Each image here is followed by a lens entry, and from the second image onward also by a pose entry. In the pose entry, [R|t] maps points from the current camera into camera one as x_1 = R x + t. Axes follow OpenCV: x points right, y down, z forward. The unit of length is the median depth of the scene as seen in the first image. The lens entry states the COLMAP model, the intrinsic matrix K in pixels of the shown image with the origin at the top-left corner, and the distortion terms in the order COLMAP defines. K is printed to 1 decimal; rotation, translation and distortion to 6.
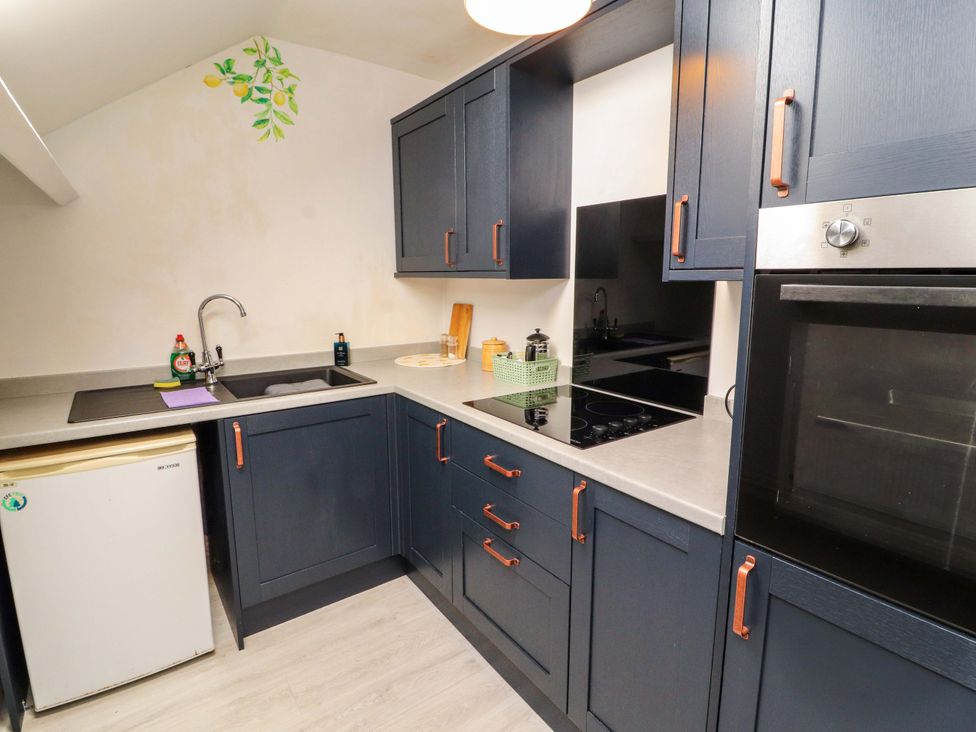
lens RADIAL K [[506.1, 0, 488.0], [0, 506.1, 366.0], [0, 0, 1]] dist [0.000817, -0.019357]
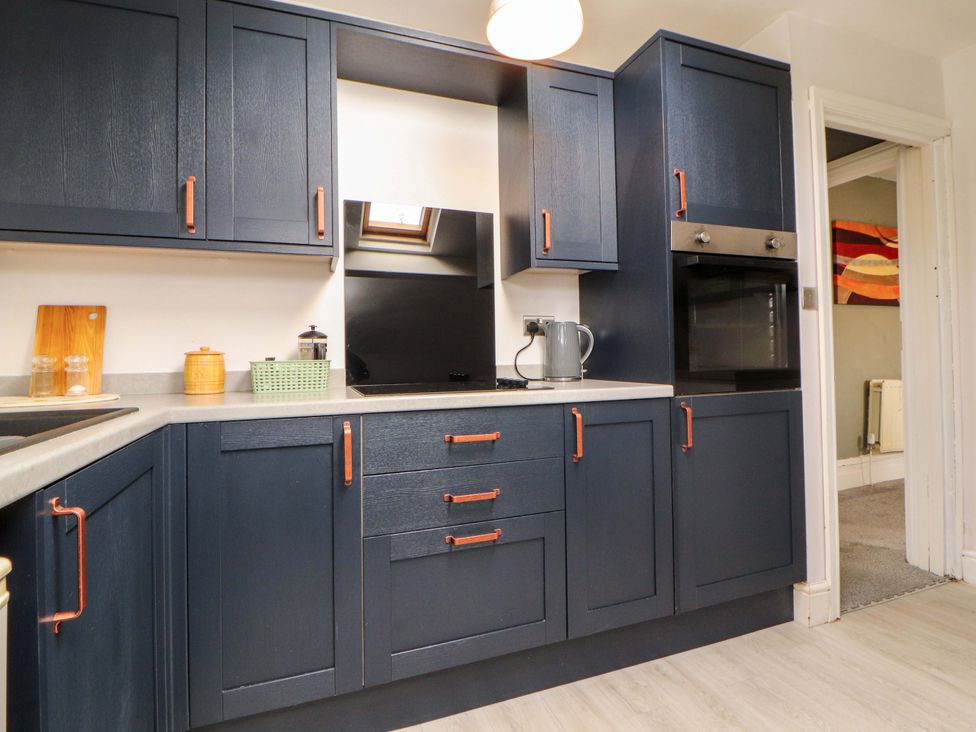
lens RADIAL K [[502.7, 0, 497.5], [0, 502.7, 349.1], [0, 0, 1]] dist [0.004510, -0.018947]
pose [[0.272521, 0.004179, 0.962141, -0.926096], [0.182536, 0.981605, -0.055965, 0.103348], [-0.944676, 0.190877, 0.266745, 0.715360]]
